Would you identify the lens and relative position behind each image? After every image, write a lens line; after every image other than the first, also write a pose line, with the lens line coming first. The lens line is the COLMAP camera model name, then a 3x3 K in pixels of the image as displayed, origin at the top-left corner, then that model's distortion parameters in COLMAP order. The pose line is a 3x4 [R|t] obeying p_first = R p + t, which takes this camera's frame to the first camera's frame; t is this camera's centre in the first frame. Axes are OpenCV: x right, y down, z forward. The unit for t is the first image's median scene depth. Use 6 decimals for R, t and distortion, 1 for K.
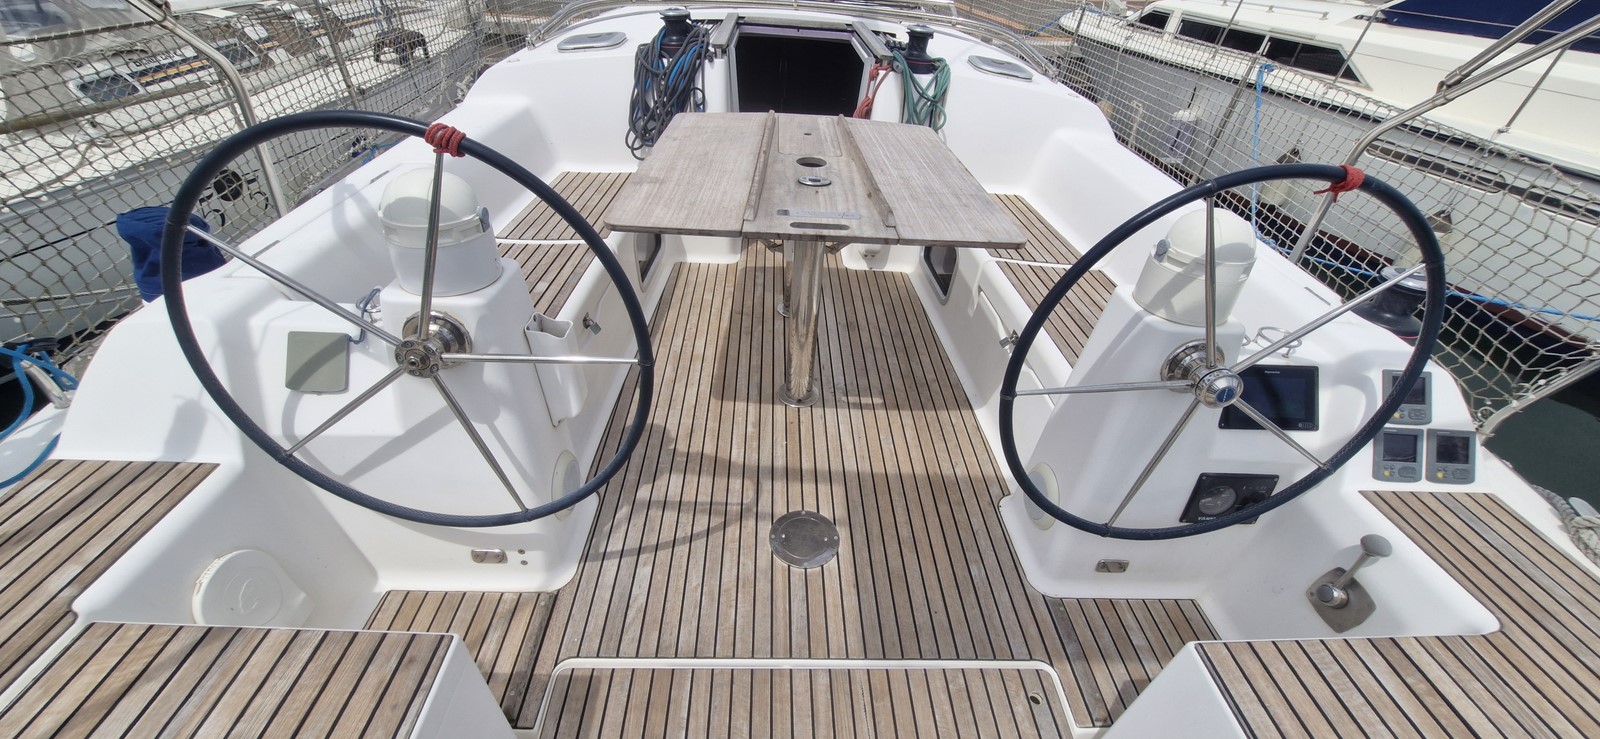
lens RADIAL K [[609.6, 0, 800.0], [0, 609.6, 369.5], [0, 0, 1]] dist [0.001193, 0.000454]
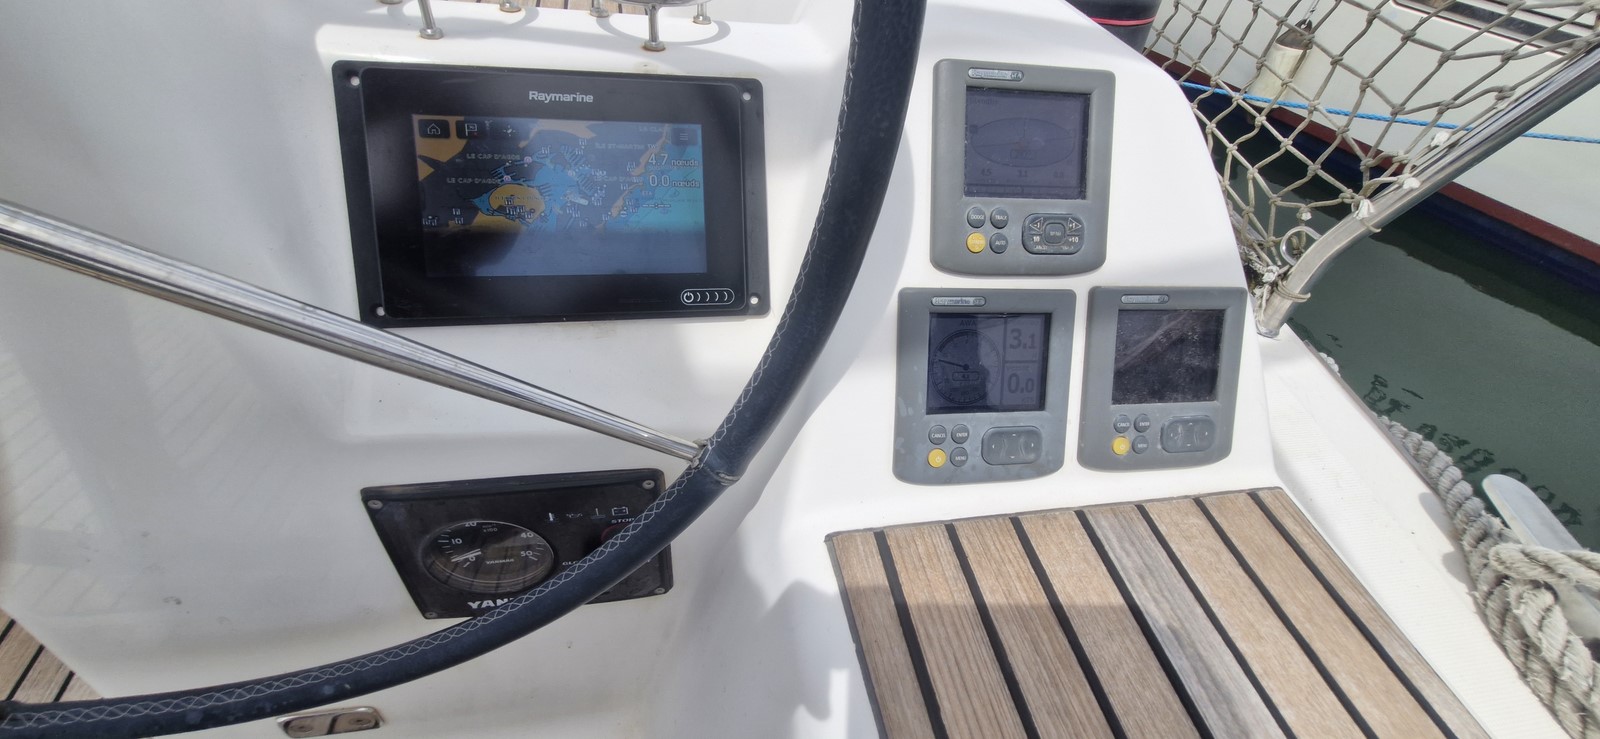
lens RADIAL K [[609.6, 0, 800.0], [0, 609.6, 369.5], [0, 0, 1]] dist [0.001193, 0.000454]
pose [[0.989887, -0.069782, 0.123510, 0.857688], [0.048853, 0.985079, 0.165021, 0.081202], [-0.133183, -0.157318, 0.978526, 0.736902]]
